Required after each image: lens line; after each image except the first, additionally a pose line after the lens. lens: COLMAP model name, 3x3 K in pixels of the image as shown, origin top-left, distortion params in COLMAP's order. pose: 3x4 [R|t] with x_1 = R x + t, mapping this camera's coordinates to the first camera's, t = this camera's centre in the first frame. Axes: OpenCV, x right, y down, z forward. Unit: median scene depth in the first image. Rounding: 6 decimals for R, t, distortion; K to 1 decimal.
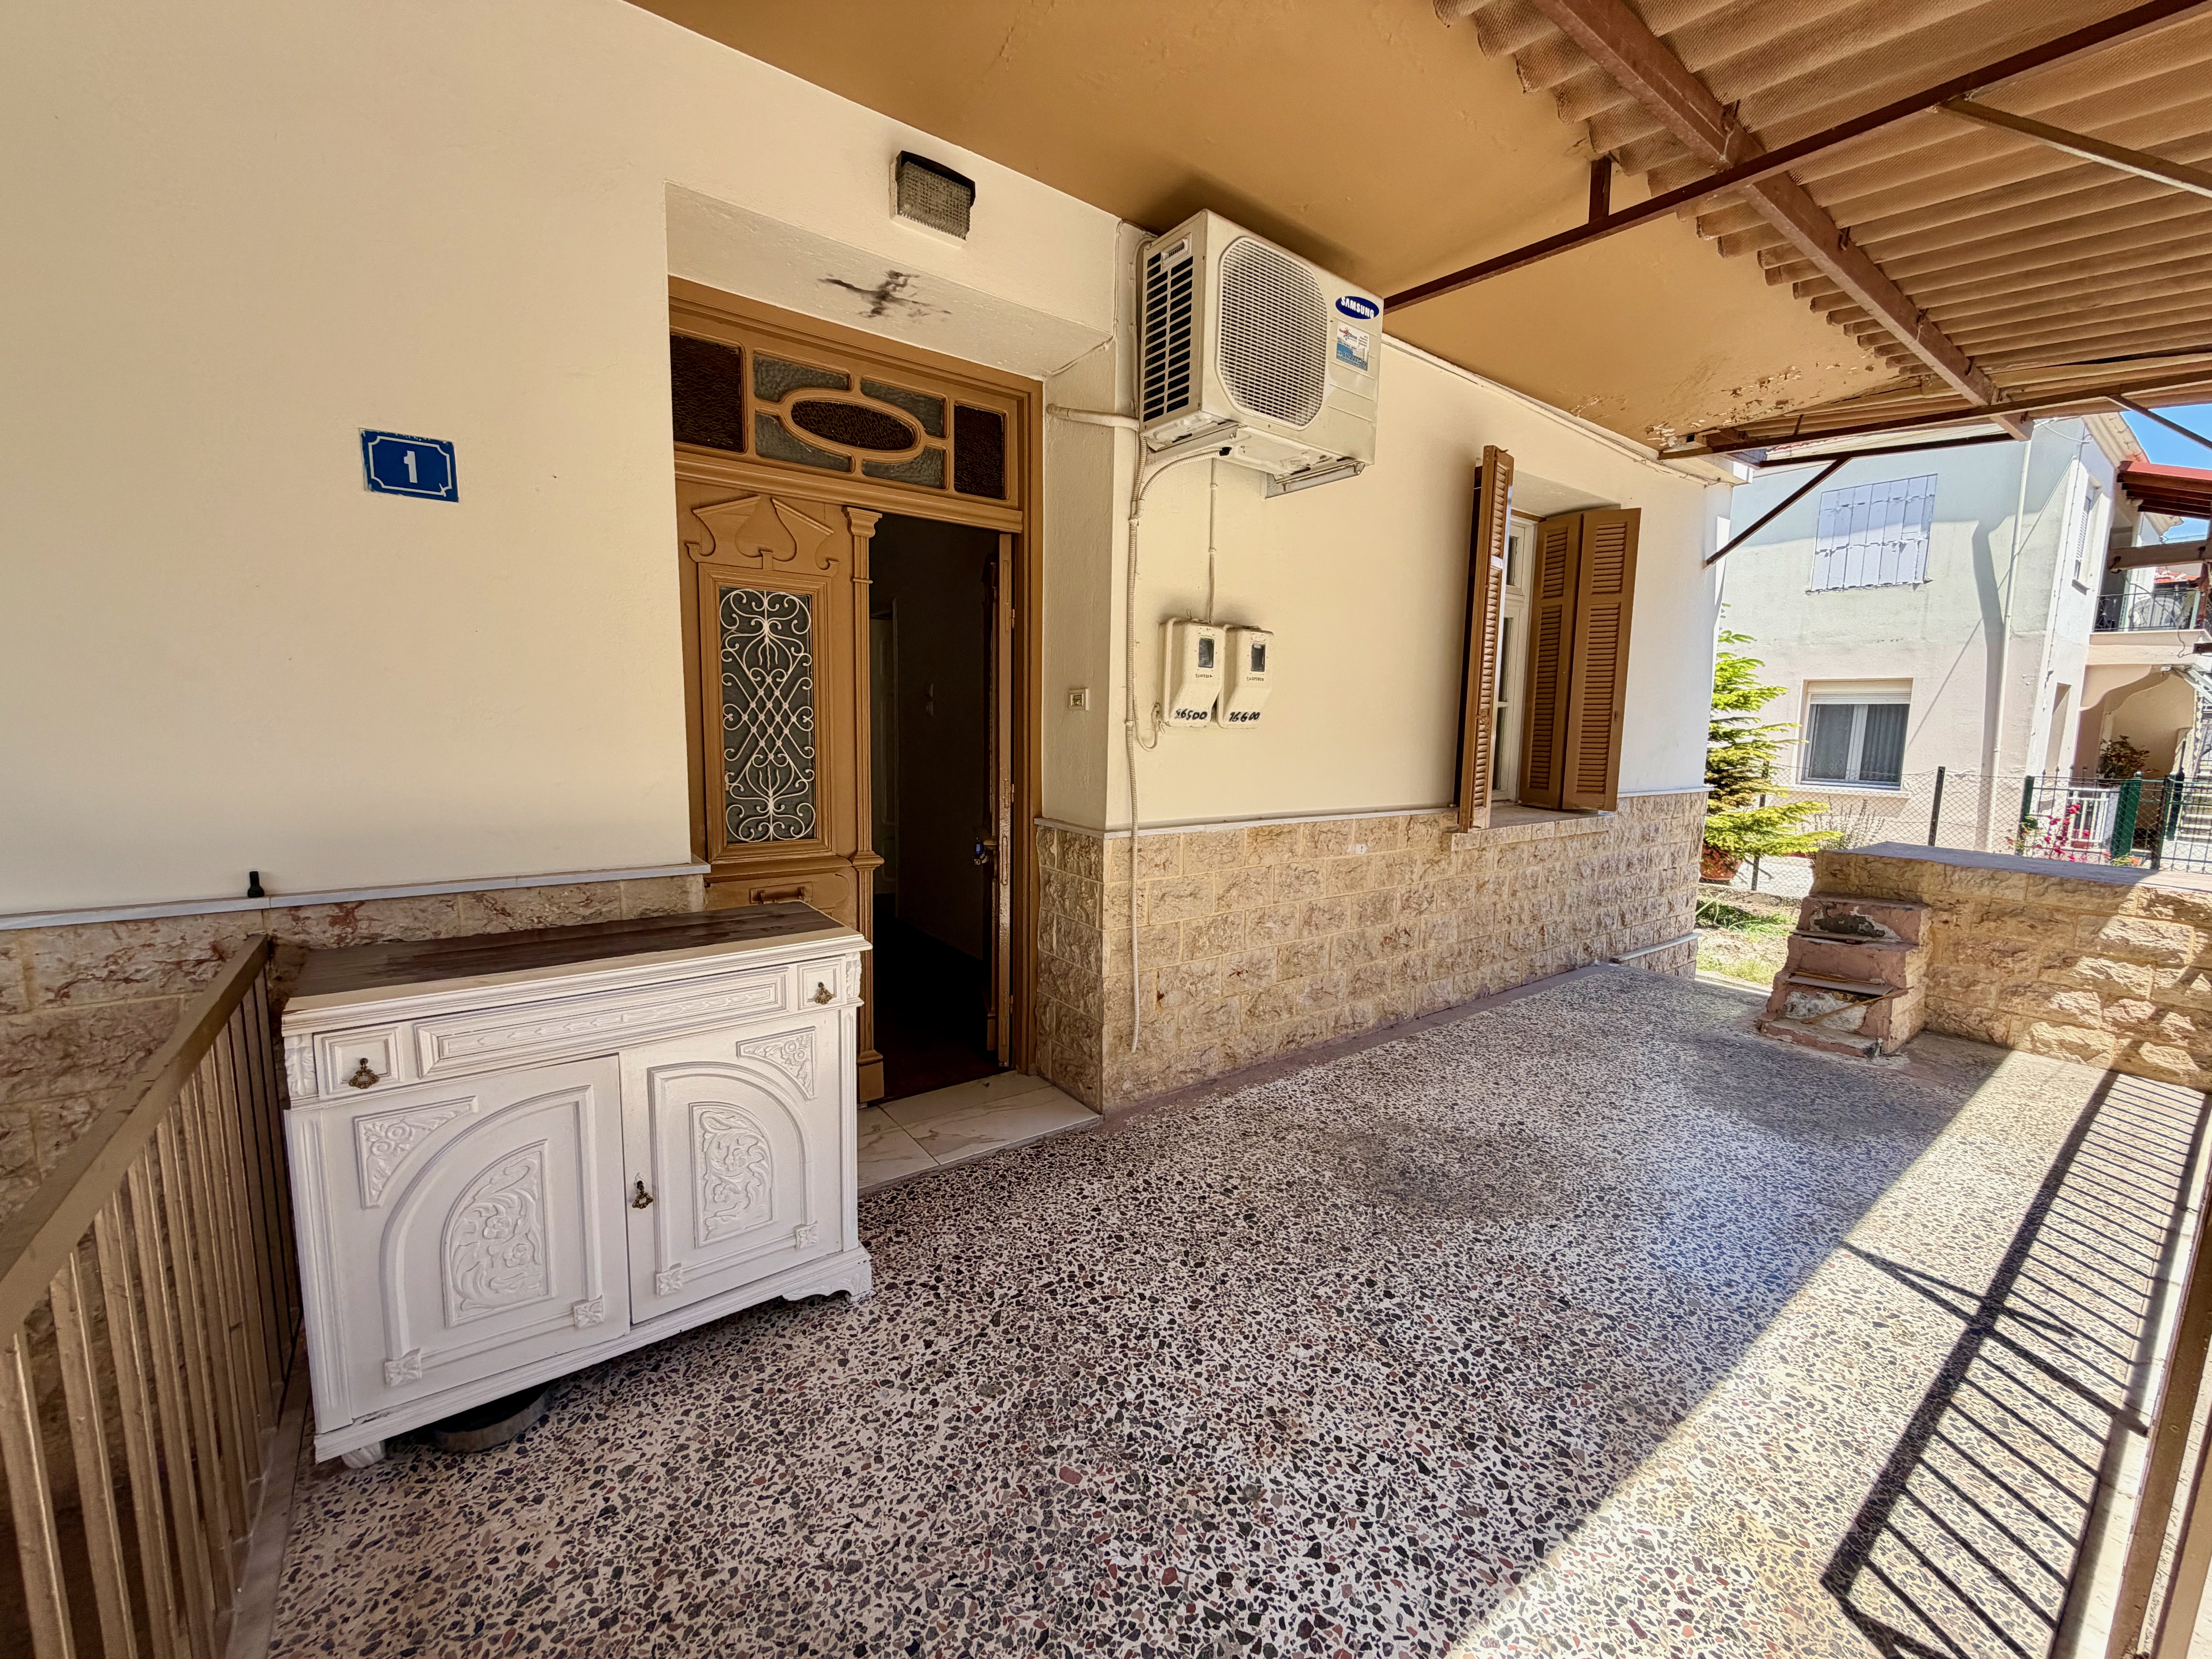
lens RADIAL K [[885.6, 0, 1099.0], [0, 885.6, 828.7], [0, 0, 1]] dist [0.002228, -0.000193]
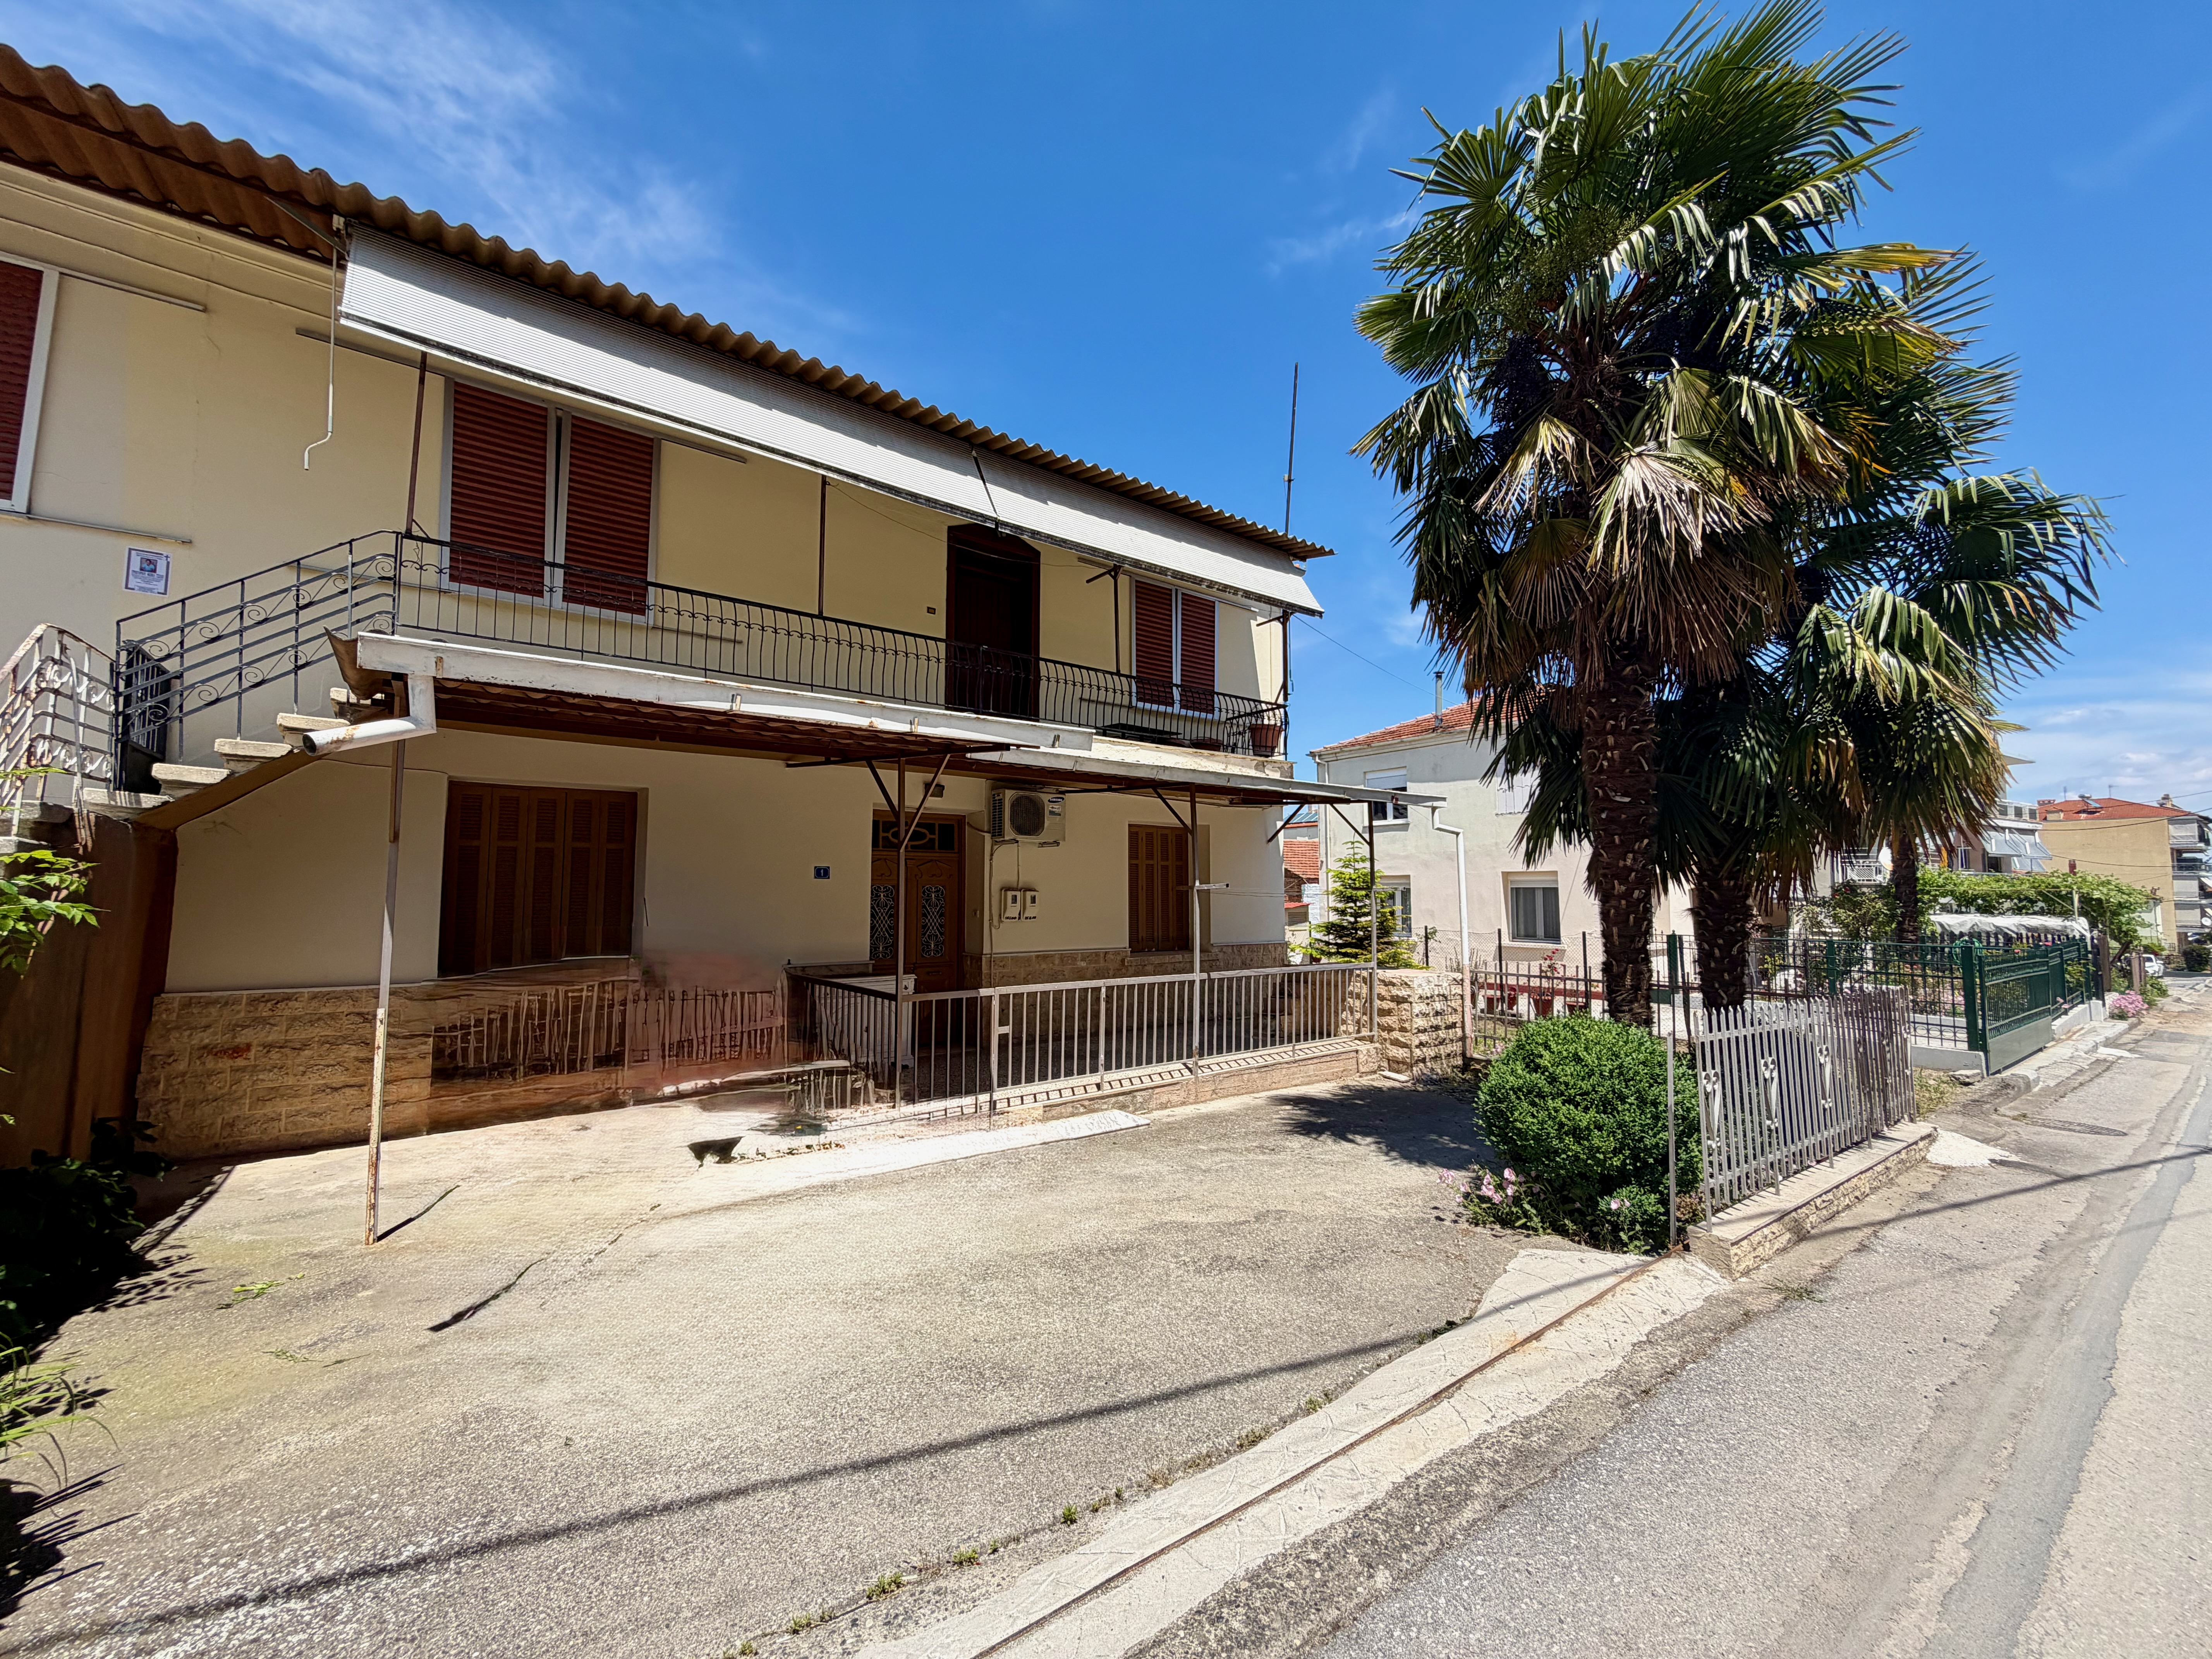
lens RADIAL K [[885.6, 0, 1099.0], [0, 885.6, 828.7], [0, 0, 1]] dist [0.002228, -0.000193]
pose [[0.999617, -0.014038, 0.023859, 0.361320], [0.018365, 0.981191, -0.192162, 0.180932], [-0.020712, 0.192527, 0.981073, -2.281188]]
